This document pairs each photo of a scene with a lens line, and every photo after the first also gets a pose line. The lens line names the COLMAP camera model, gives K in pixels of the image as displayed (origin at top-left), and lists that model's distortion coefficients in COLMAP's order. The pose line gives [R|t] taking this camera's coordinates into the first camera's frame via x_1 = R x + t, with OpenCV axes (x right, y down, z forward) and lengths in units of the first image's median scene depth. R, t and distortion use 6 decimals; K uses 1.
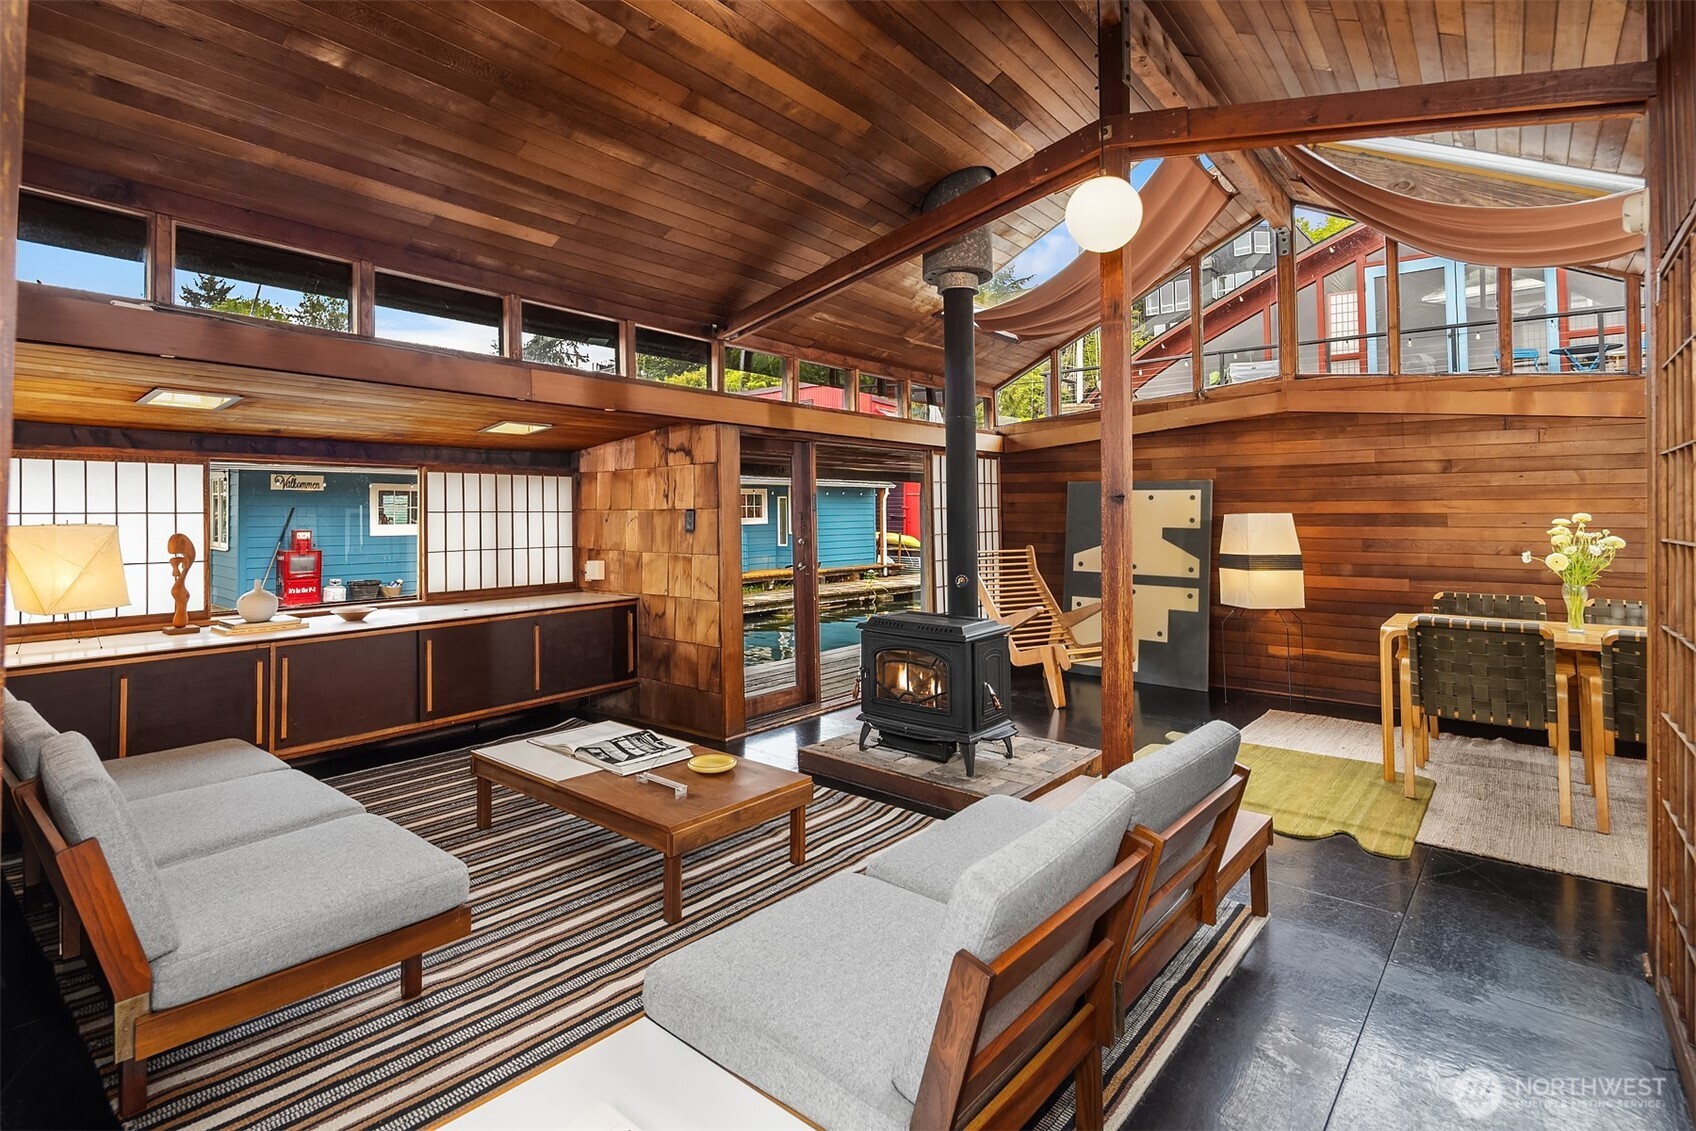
lens RADIAL K [[818.8, 0, 858.4], [0, 818.8, 490.4], [0, 0, 1]] dist [0.011479, -0.006891]
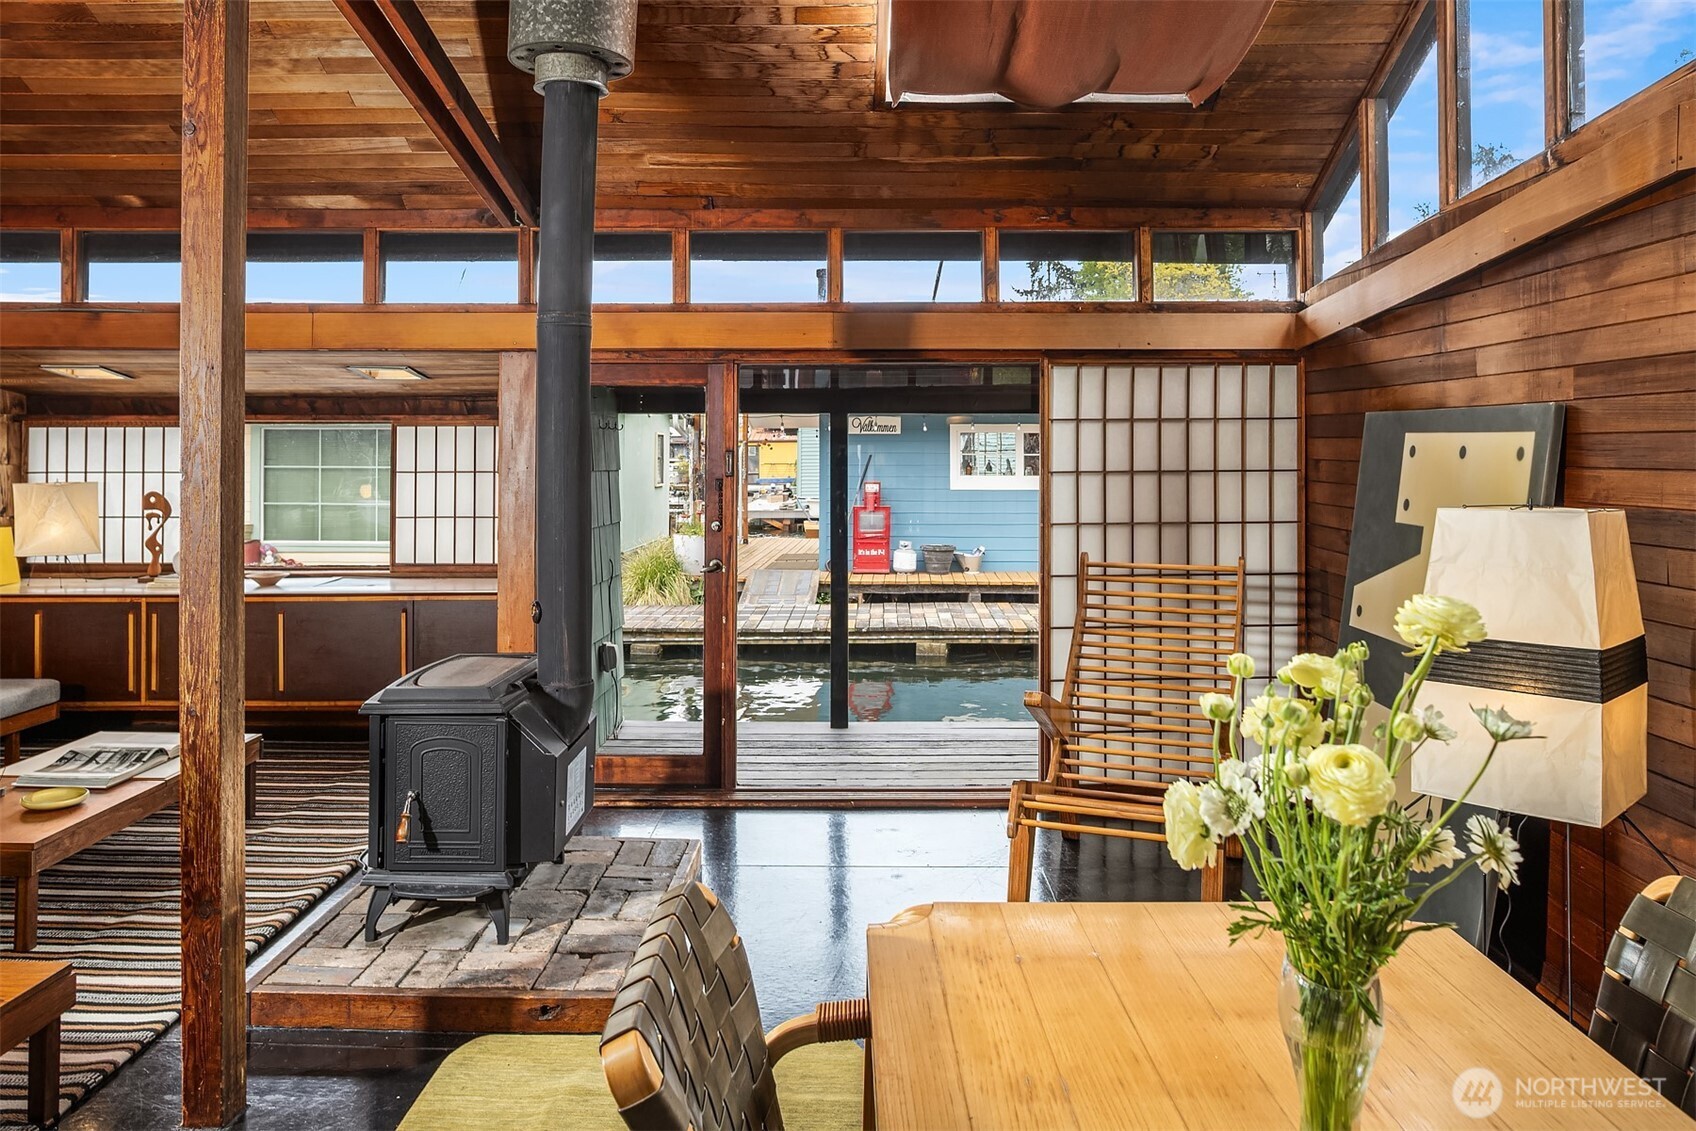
lens RADIAL K [[1203.9, 0, 829.7], [0, 1203.9, 458.9], [0, 0, 1]] dist [-0.050960, 0.016877]
pose [[0.628360, 0.005472, -0.777904, 0.623786], [0.018400, 0.999591, 0.021894, -0.005661], [0.777705, -0.028070, 0.628002, 0.455445]]
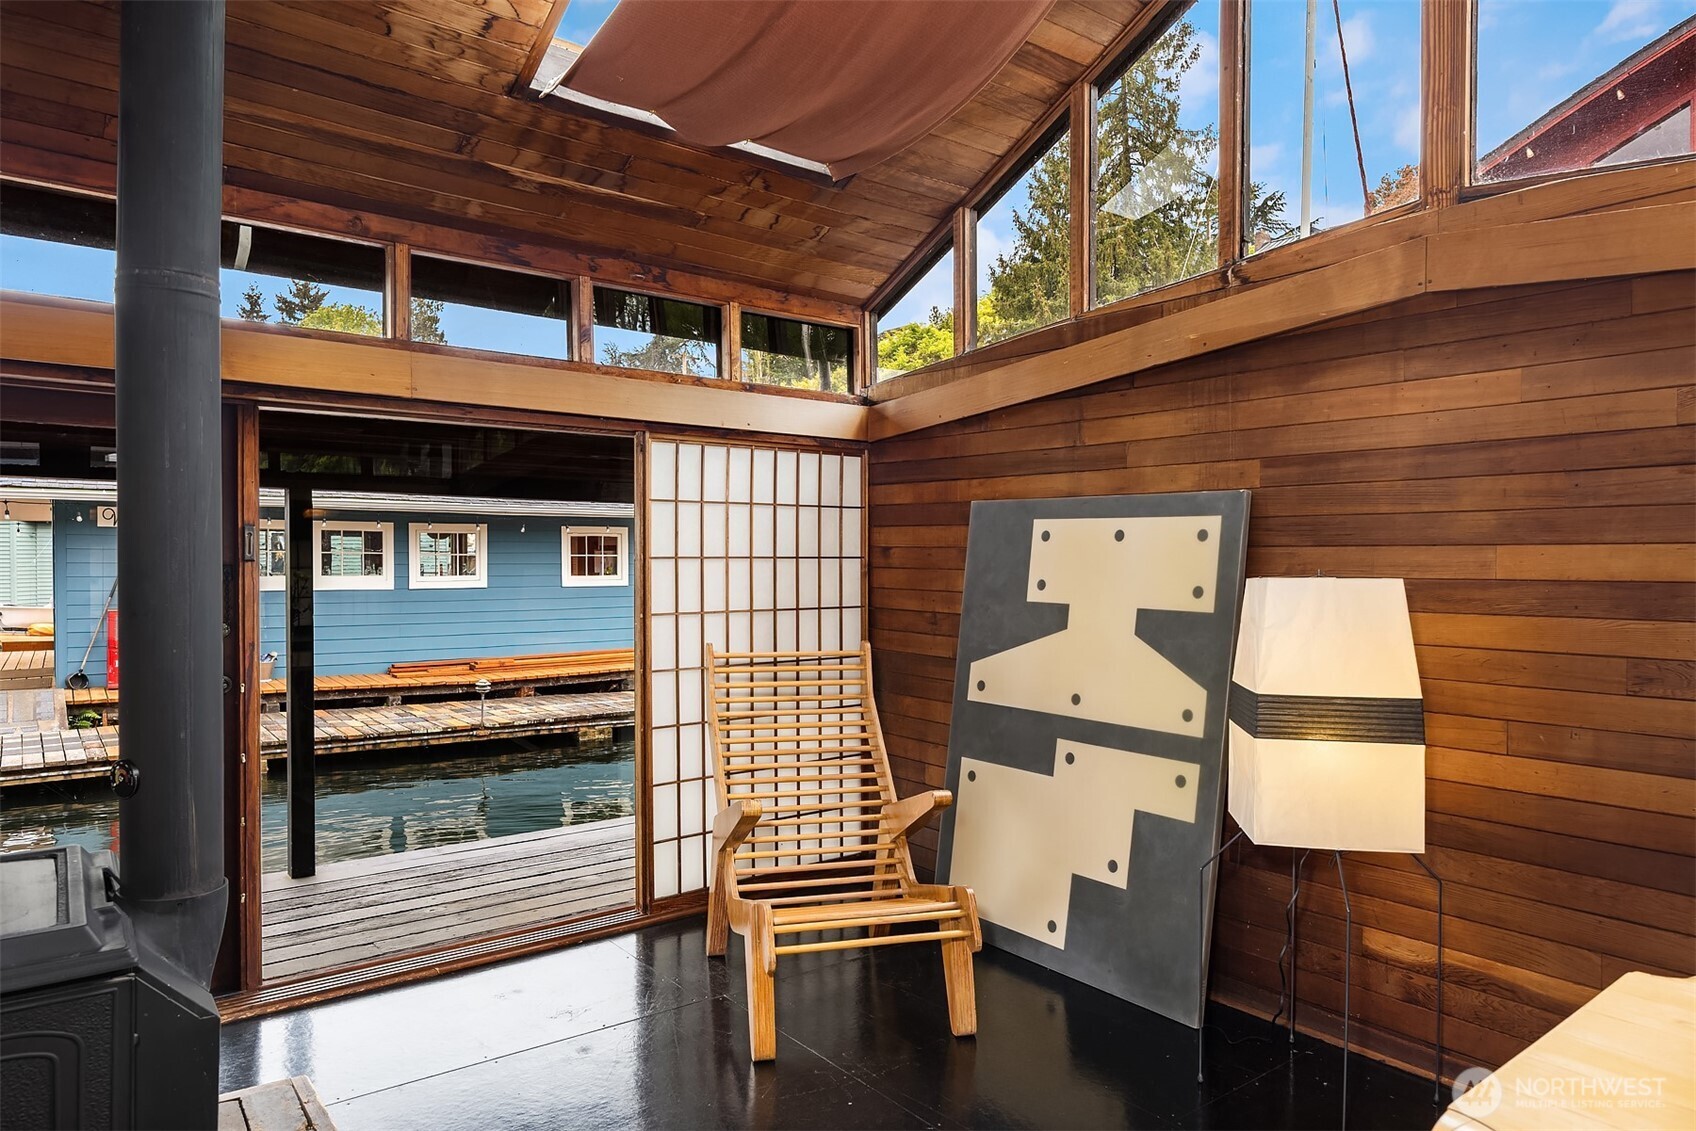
lens RADIAL K [[1081.9, 0, 859.0], [0, 1081.9, 588.4], [0, 0, 1]] dist [-0.009498, 0.001807]
pose [[0.978624, 0.012855, -0.205256, 0.356346], [-0.002628, 0.998745, 0.050022, 0.008899], [0.205641, -0.048414, 0.977429, 0.455872]]
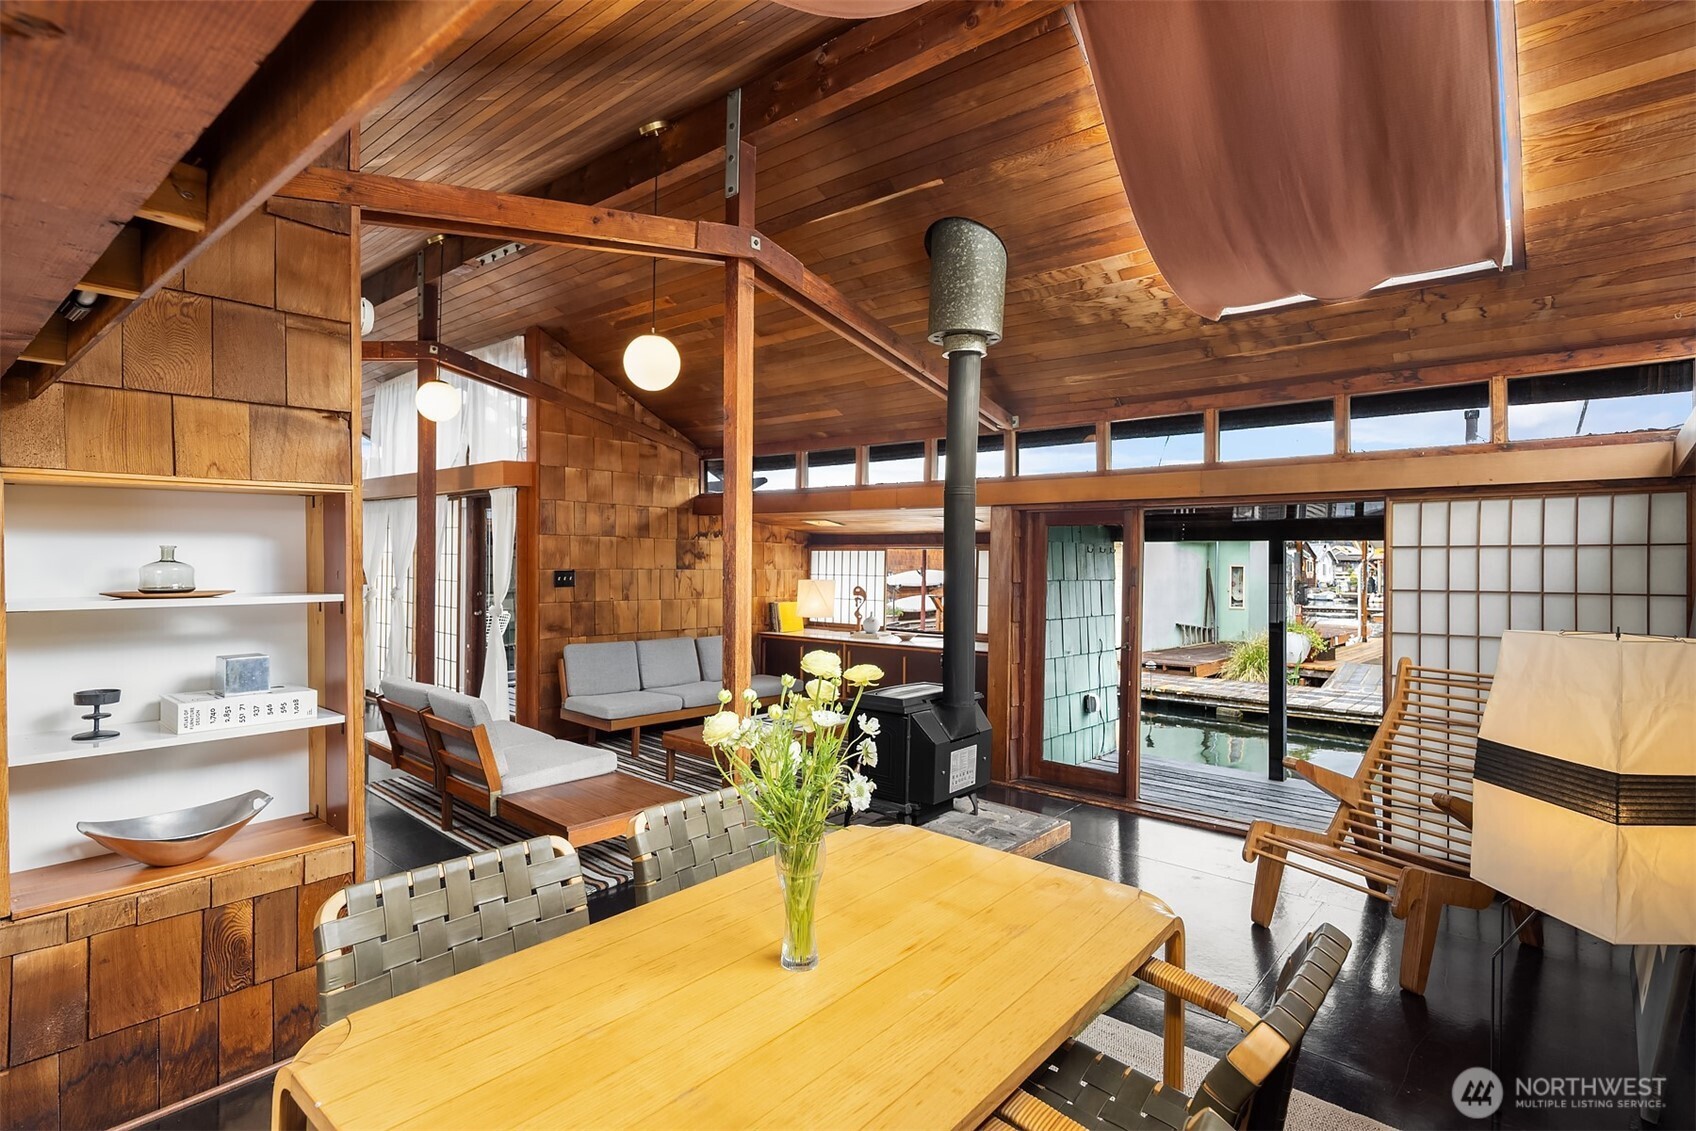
lens RADIAL K [[818.8, 0, 850.8], [0, 818.8, 561.6], [0, 0, 1]] dist [0.011479, -0.006891]
pose [[-0.020815, -0.000443, -0.999783, 0.767703], [0.012408, 0.999923, -0.000701, -0.004122], [0.999706, -0.012420, -0.020808, 0.645570]]
